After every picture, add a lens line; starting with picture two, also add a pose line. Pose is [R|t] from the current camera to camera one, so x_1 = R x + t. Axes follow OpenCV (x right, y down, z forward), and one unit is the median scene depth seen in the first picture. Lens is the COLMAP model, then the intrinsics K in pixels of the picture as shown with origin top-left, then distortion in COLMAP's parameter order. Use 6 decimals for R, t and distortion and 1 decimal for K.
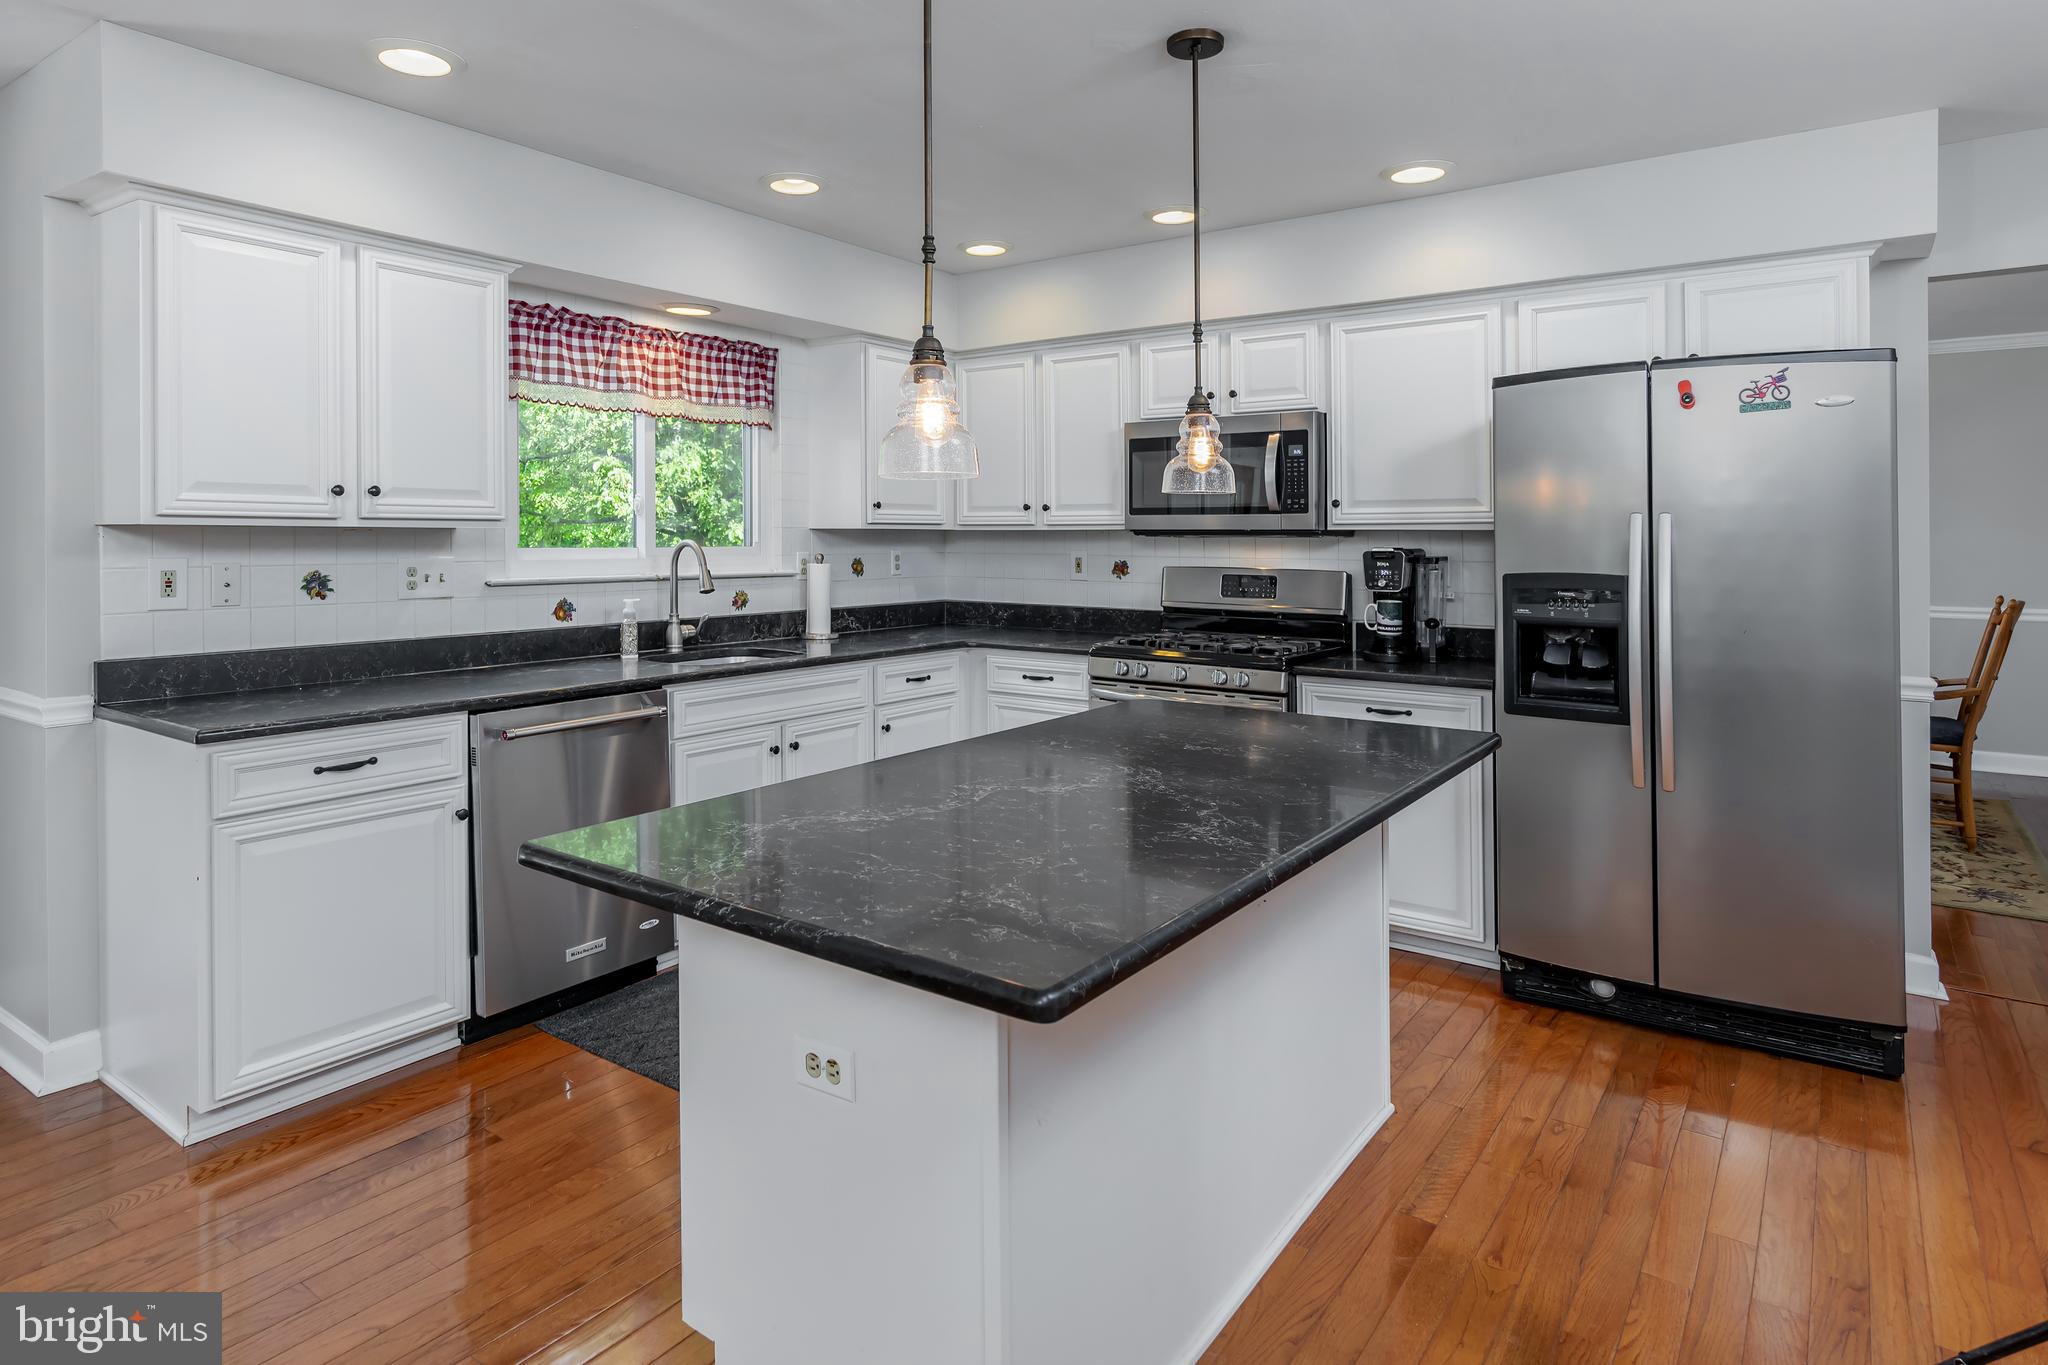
lens RADIAL K [[1093.4, 0, 1009.4], [0, 1093.4, 537.0], [0, 0, 1]] dist [0.006114, 0.000050]
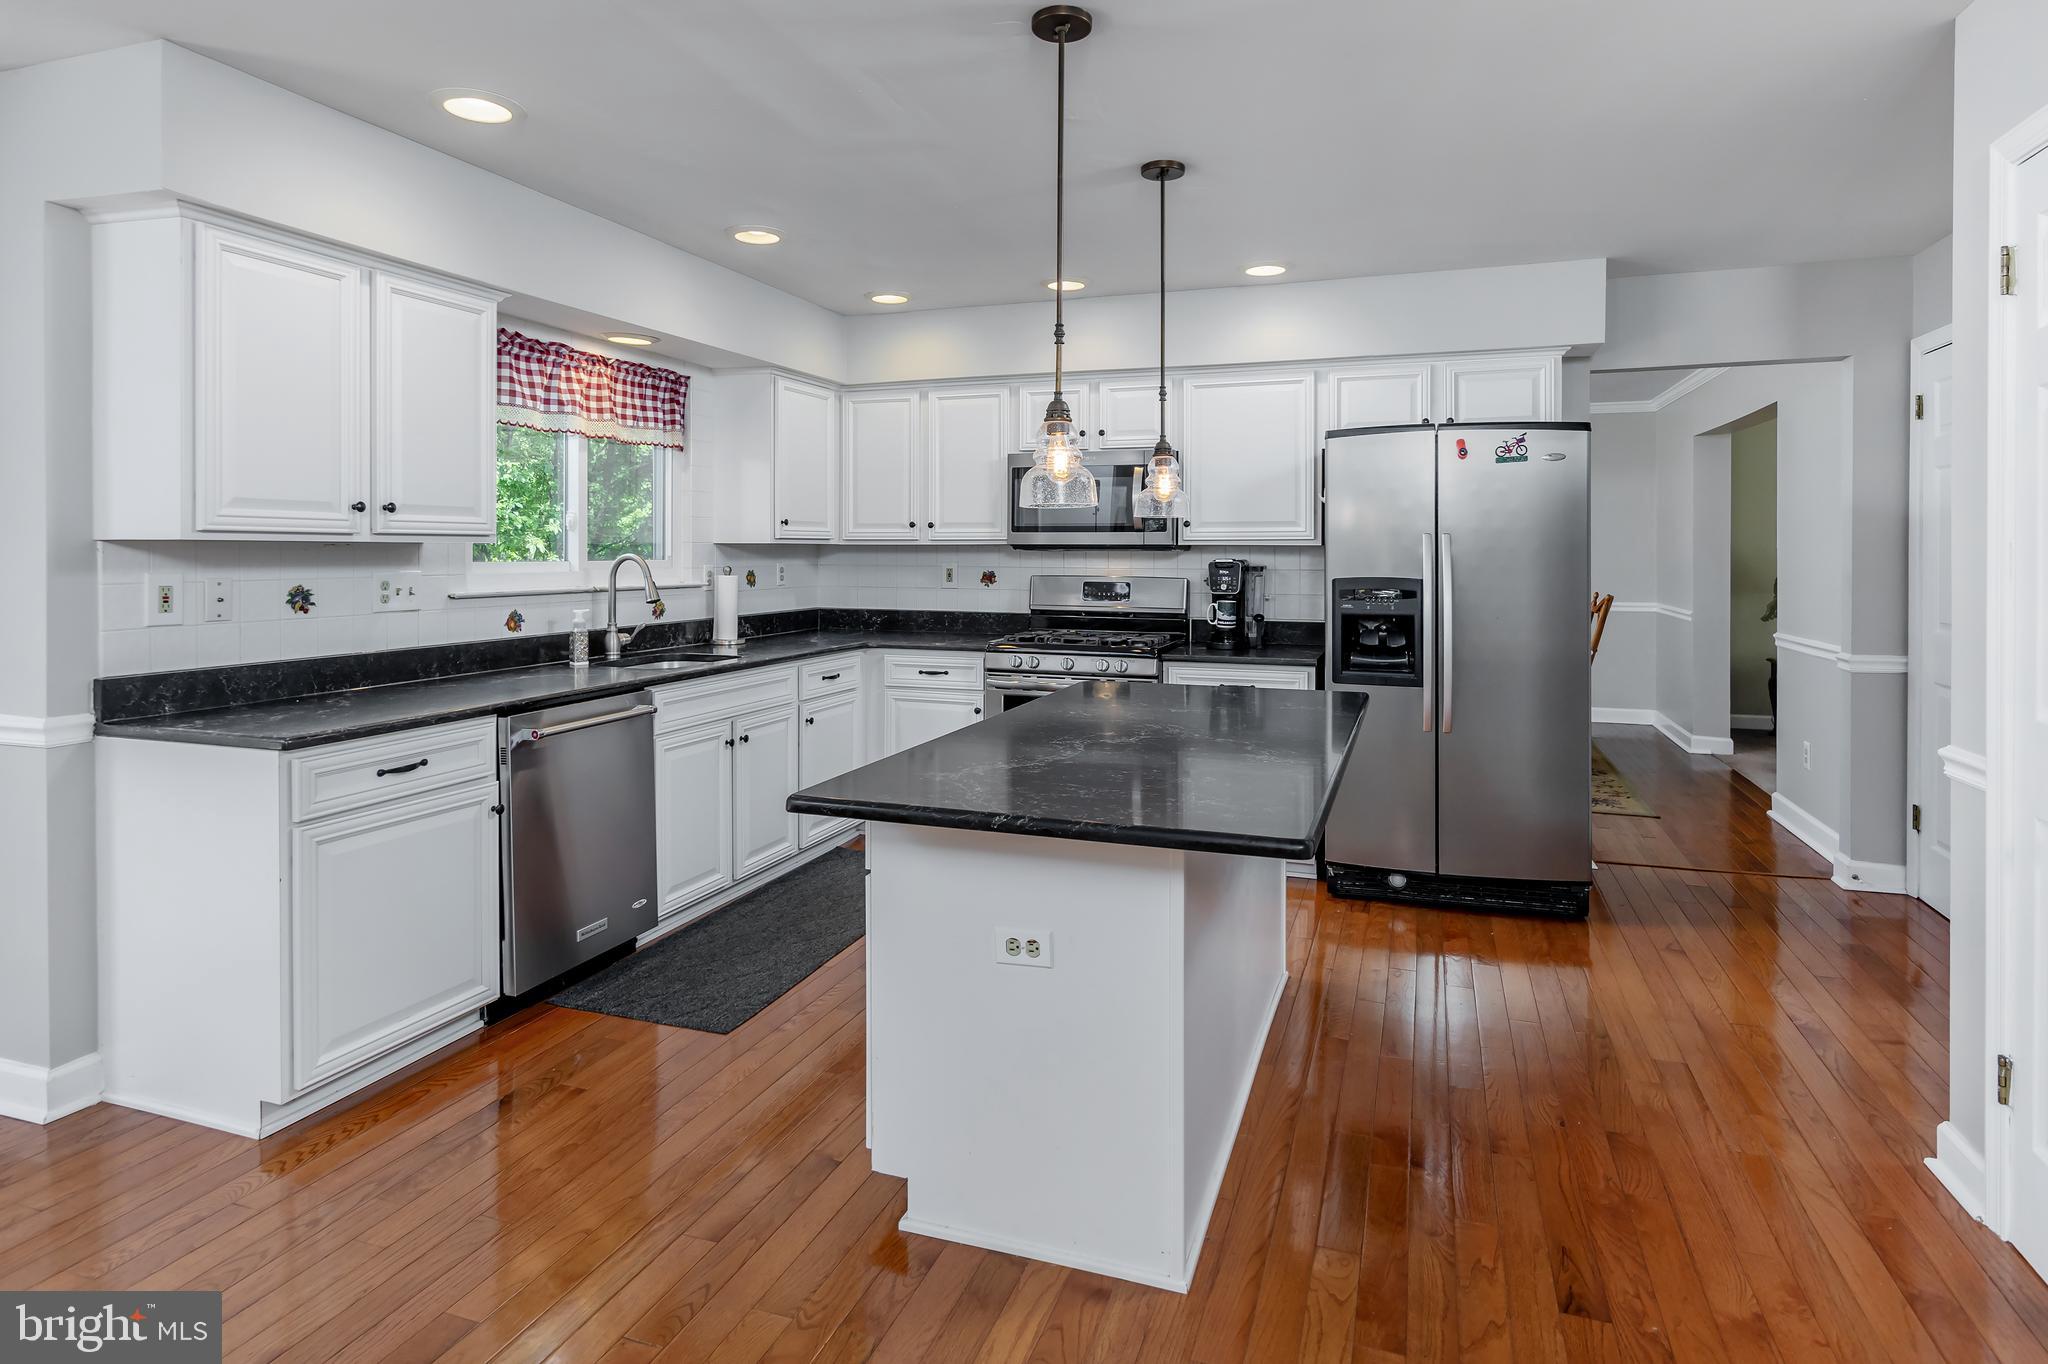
lens RADIAL K [[1044.4, 0, 1012.2], [0, 1044.4, 561.9], [0, 0, 1]] dist [0.006232, 0.000033]
pose [[0.961165, -0.003868, 0.275946, -0.238548], [0.000708, 0.999933, 0.011552, -0.001254], [-0.275972, -0.010908, 0.961104, -0.099778]]
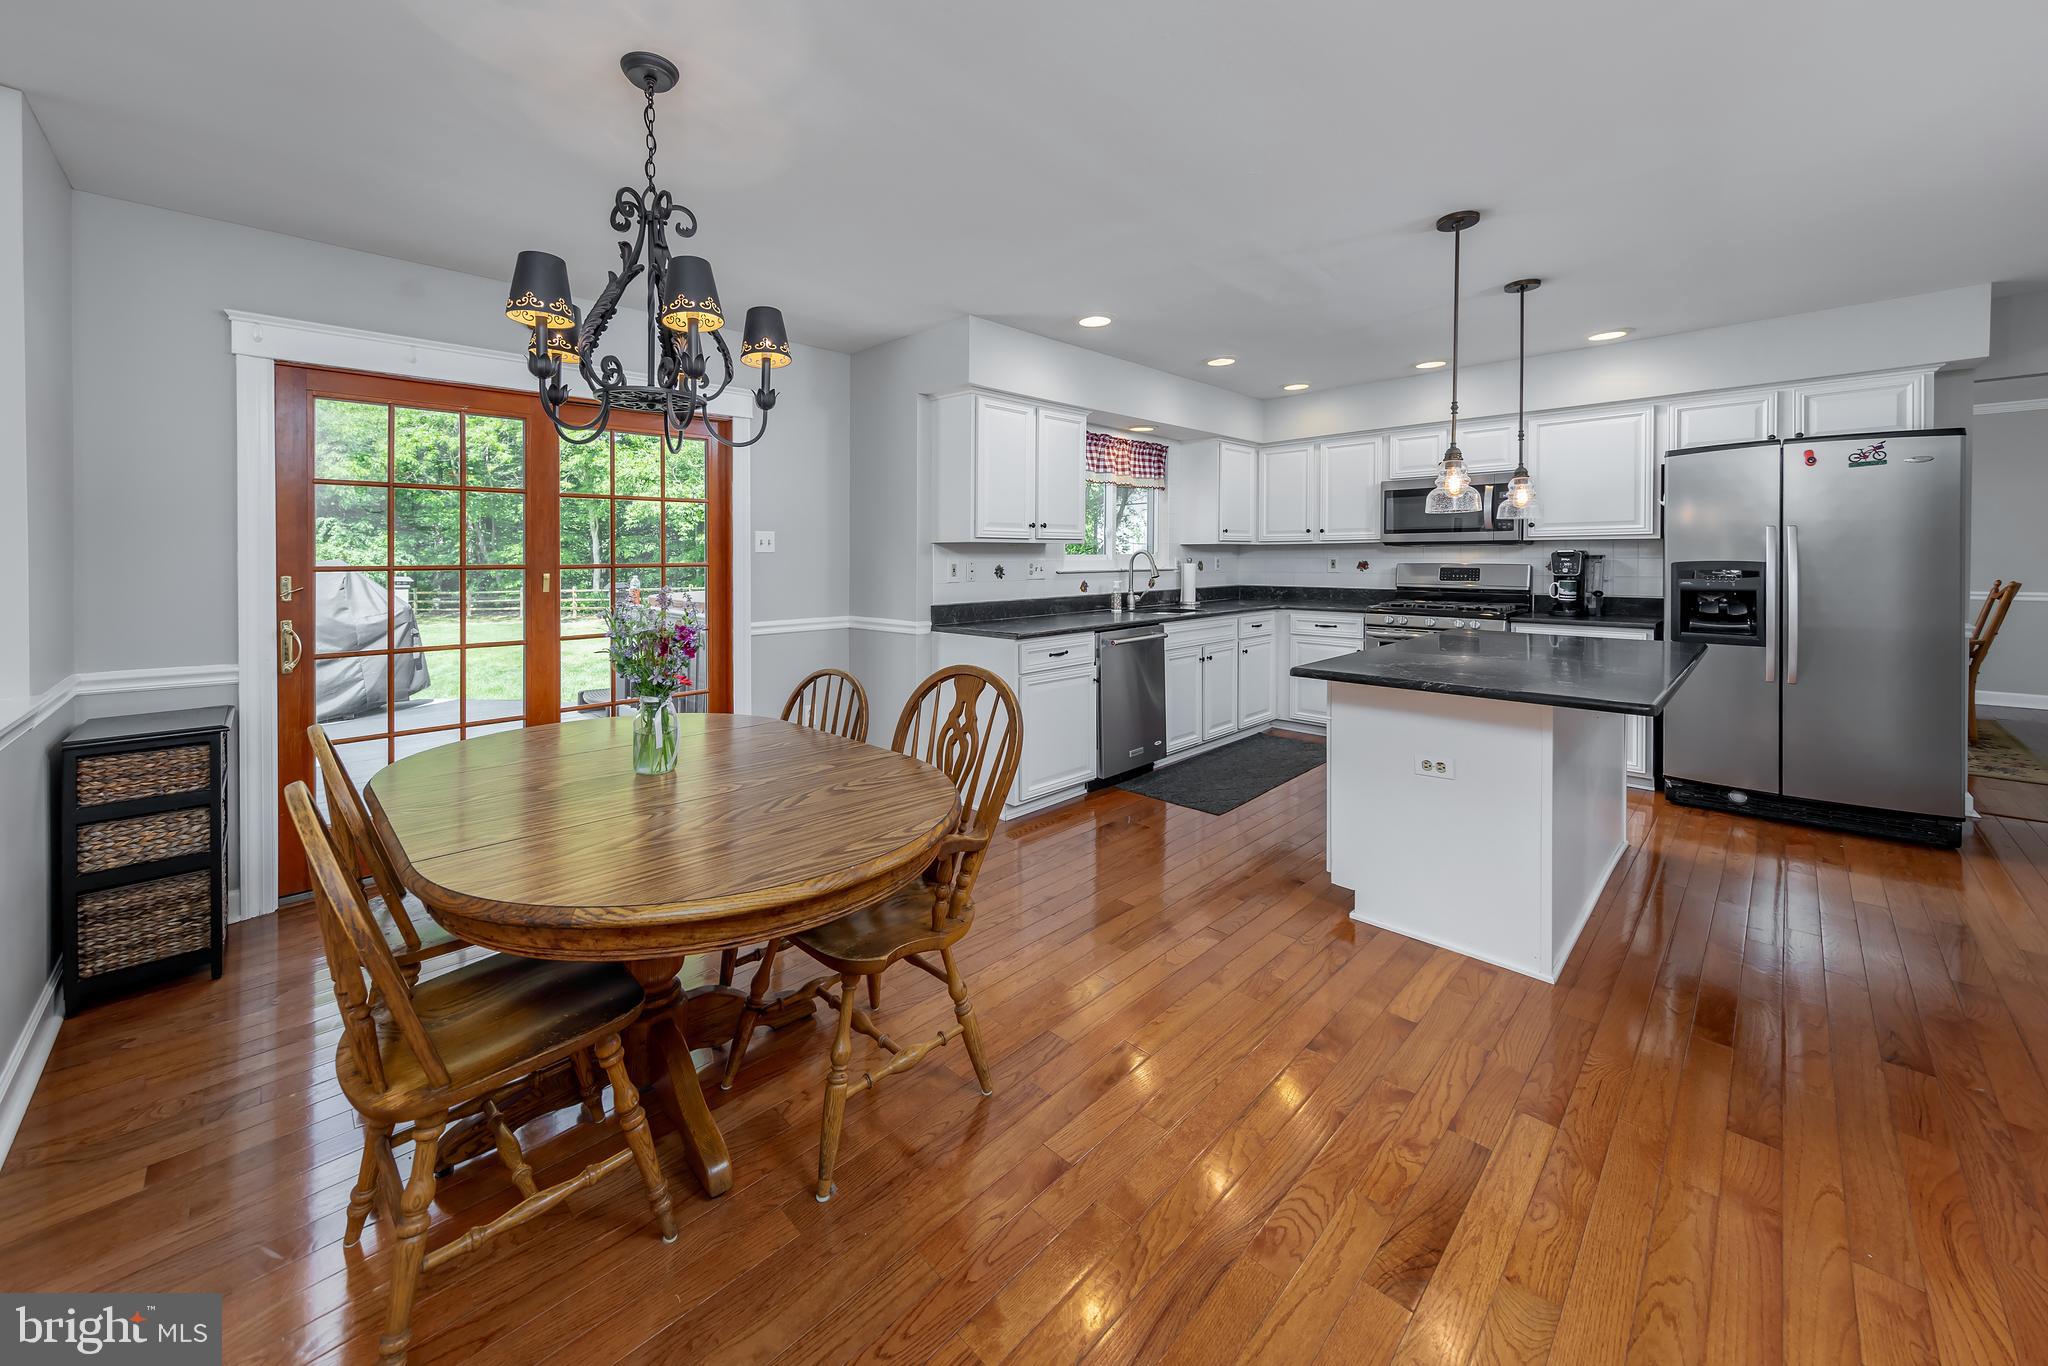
lens RADIAL K [[713.3, 0, 981.2], [0, 713.3, 569.8], [0, 0, 1]] dist [0.003640, -0.000311]
pose [[0.982272, -0.004407, -0.187408, -0.369991], [0.007768, 0.999822, 0.017206, 0.014804], [0.187298, -0.018357, 0.982132, -0.296564]]
